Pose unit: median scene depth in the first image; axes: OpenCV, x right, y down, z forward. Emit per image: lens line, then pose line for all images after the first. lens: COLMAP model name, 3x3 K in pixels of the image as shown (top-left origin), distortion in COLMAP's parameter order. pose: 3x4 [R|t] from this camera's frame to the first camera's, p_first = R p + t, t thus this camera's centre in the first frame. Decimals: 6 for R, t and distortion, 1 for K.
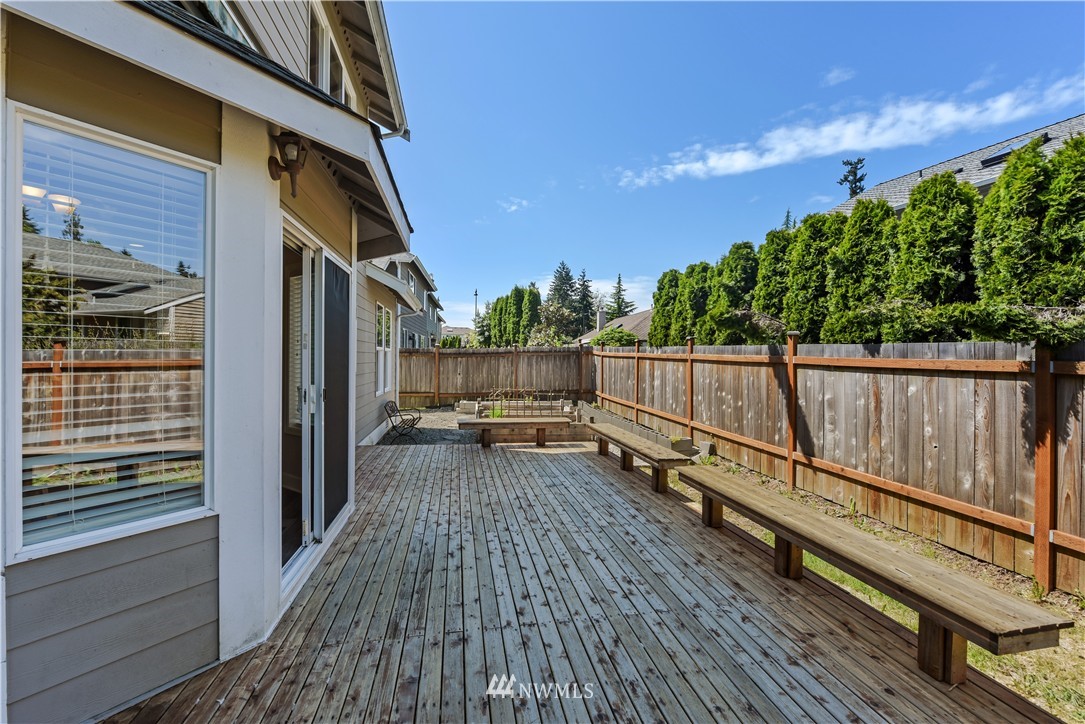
lens RADIAL K [[440.5, 0, 540.8], [0, 440.5, 358.3], [0, 0, 1]] dist [-0.002196, -0.000147]
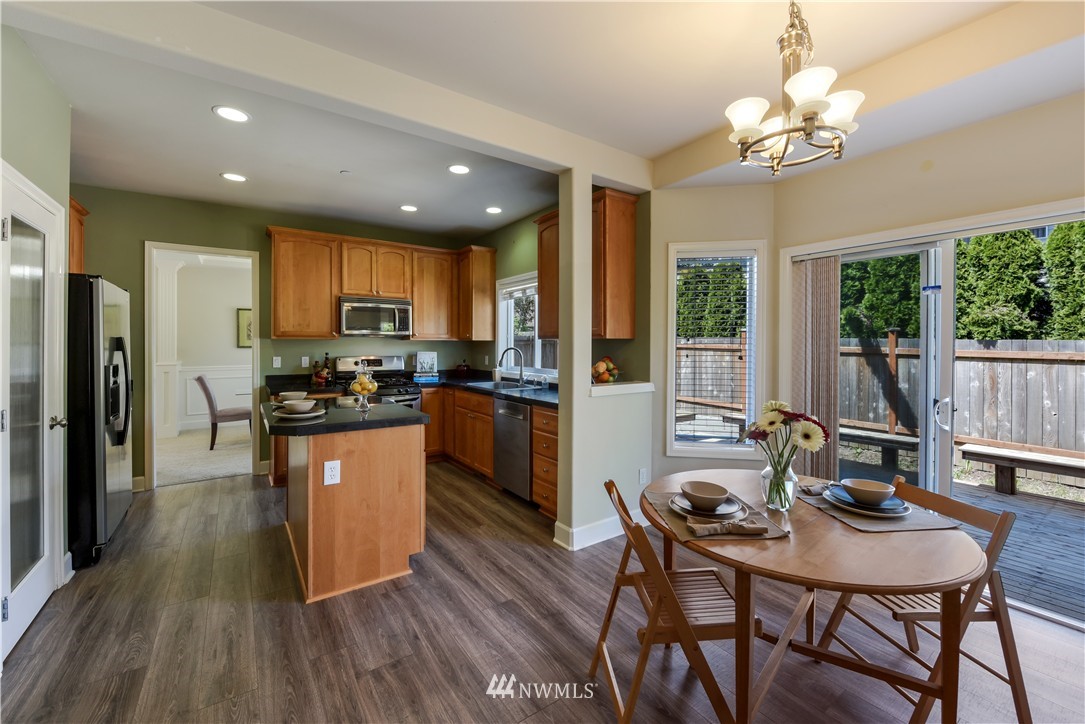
lens RADIAL K [[440.5, 0, 546.3], [0, 440.5, 356.9], [0, 0, 1]] dist [-0.002196, -0.000147]
pose [[0.905527, -0.008544, 0.424203, -1.025848], [-0.002388, 0.999679, 0.025232, -0.011491], [-0.424282, -0.023861, 0.905216, 0.380571]]
